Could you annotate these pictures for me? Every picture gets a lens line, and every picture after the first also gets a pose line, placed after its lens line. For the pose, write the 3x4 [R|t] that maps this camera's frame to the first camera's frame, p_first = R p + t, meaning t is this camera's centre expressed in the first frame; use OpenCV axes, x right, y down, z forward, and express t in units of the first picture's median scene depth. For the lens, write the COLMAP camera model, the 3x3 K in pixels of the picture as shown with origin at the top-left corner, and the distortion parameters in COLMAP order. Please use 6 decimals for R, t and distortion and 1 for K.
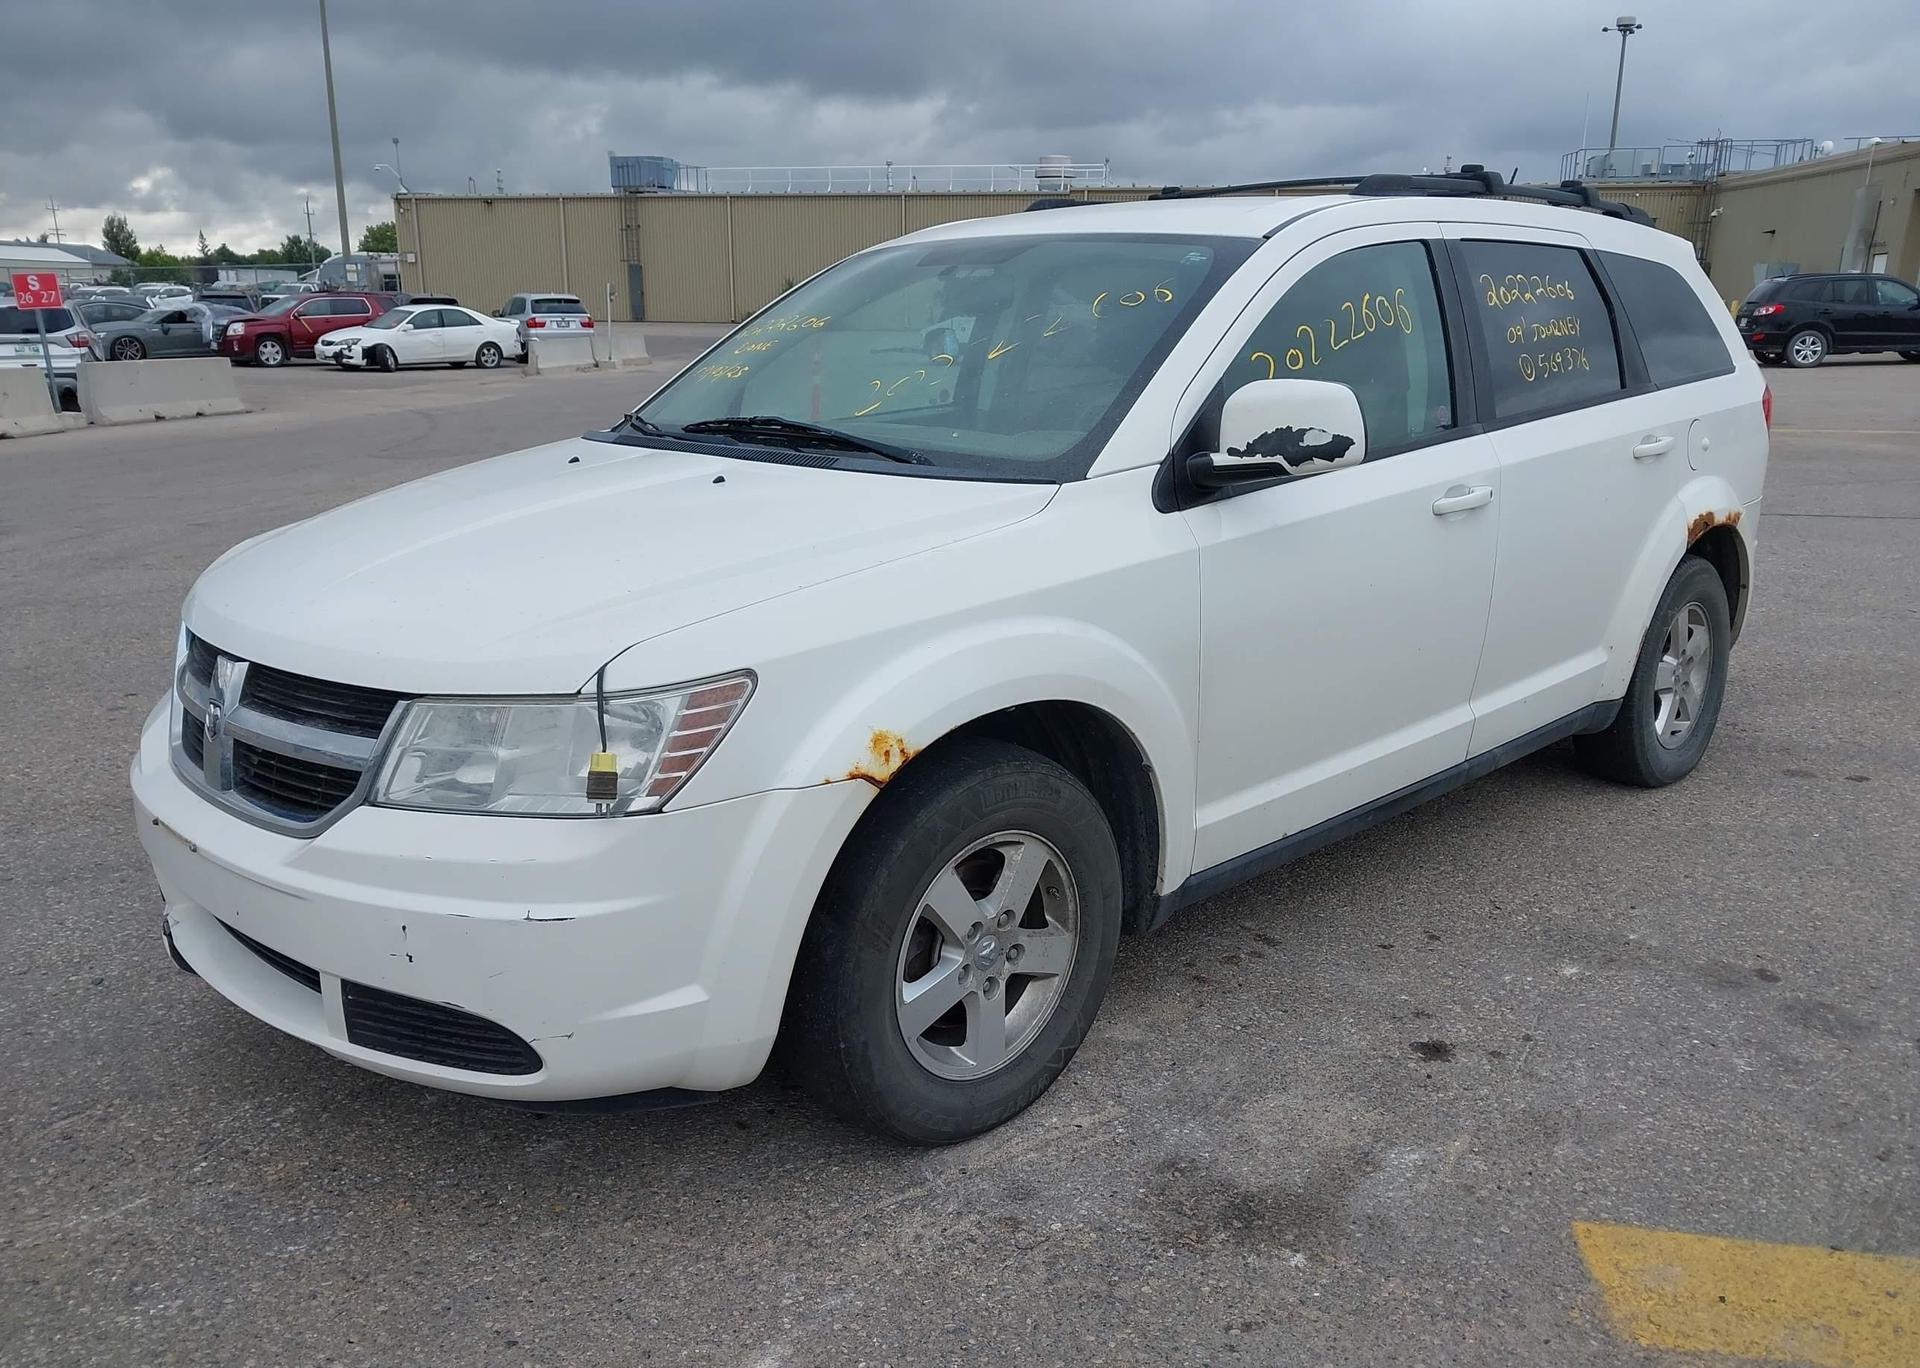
lens RADIAL K [[1540.7, 0, 960.0], [0, 1540.7, 684.0], [0, 0, 1]] dist [0.009482, -0.001174]
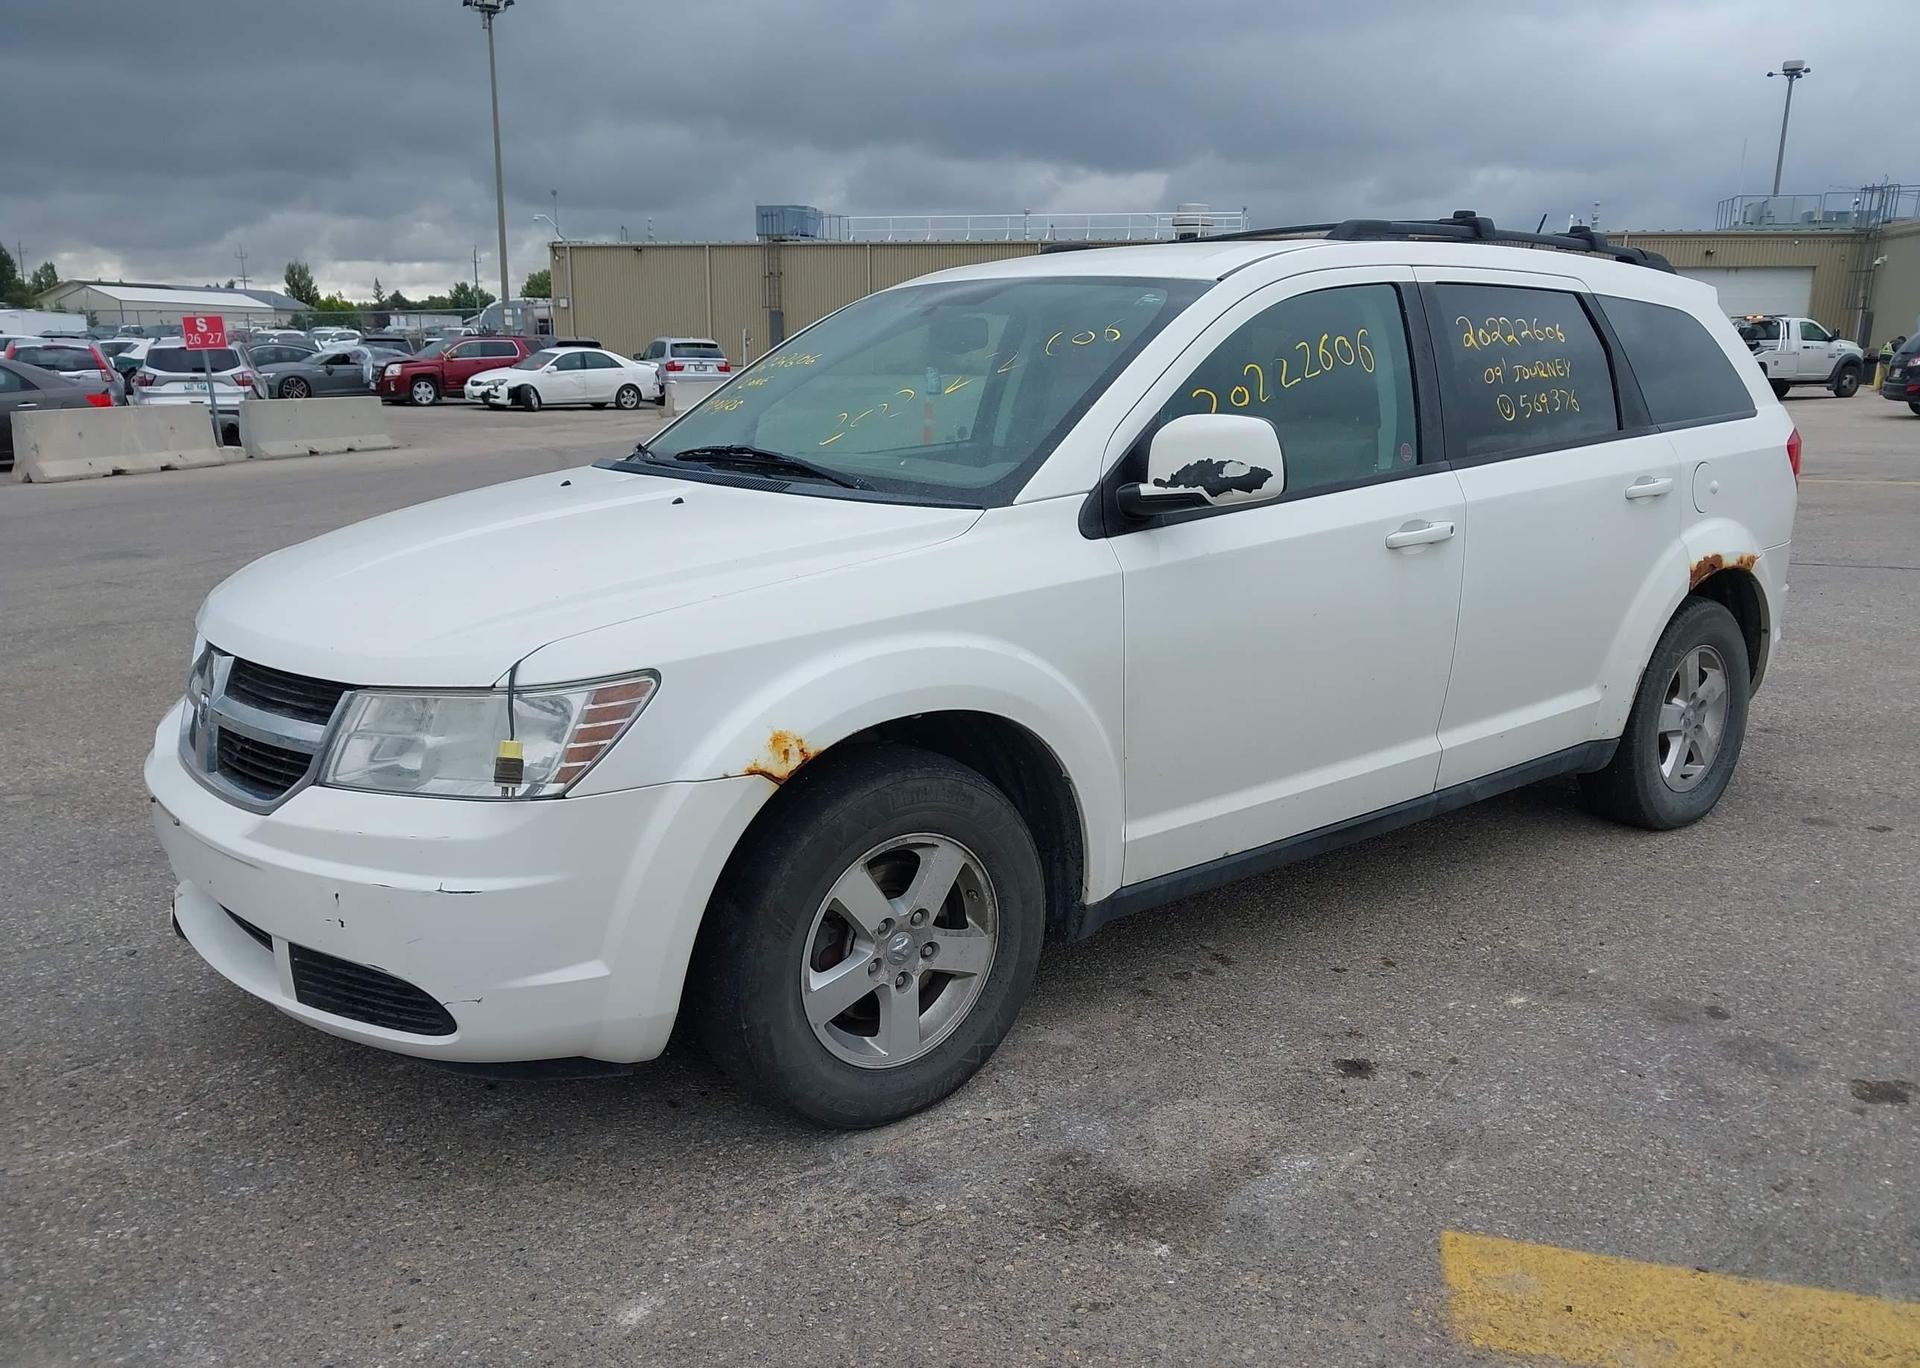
lens RADIAL K [[1537.7, 0, 962.2], [0, 1537.7, 682.2], [0, 0, 1]] dist [0.014266, -0.009752]
pose [[0.995915, 0.024177, -0.086996, 0.138183], [-0.026727, 0.999243, -0.028267, 0.019044], [0.086247, 0.030477, 0.995808, -0.050285]]
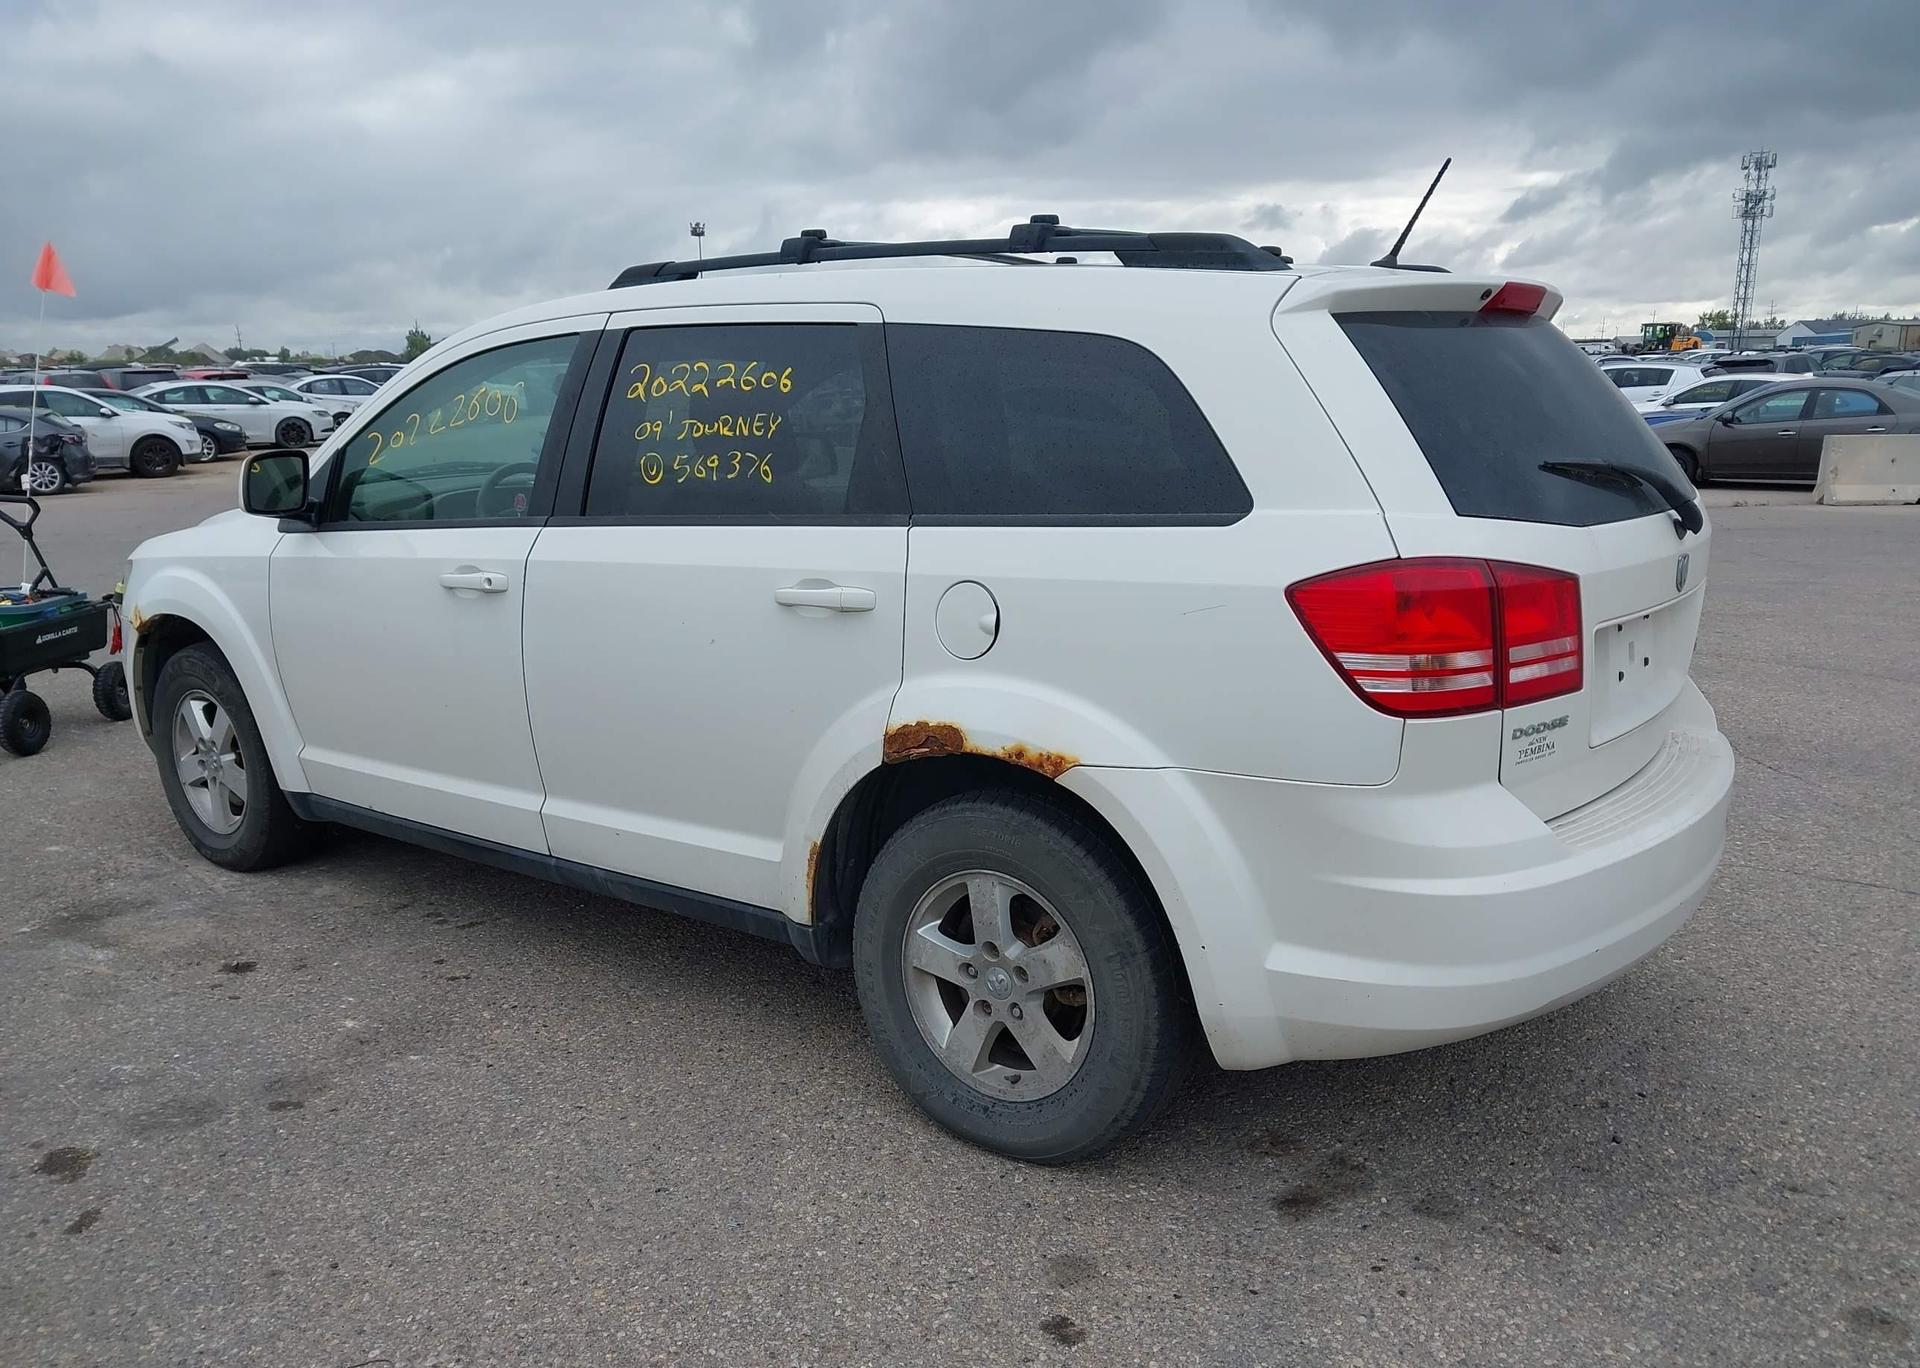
lens RADIAL K [[1533.8, 0, 954.8], [0, 1533.8, 678.5], [0, 0, 1]] dist [0.013124, -0.004180]
pose [[0.139794, 0.191877, -0.971412, 1.701055], [-0.227981, 0.960925, 0.156997, -0.357146], [0.963578, 0.199516, 0.178075, 1.386090]]
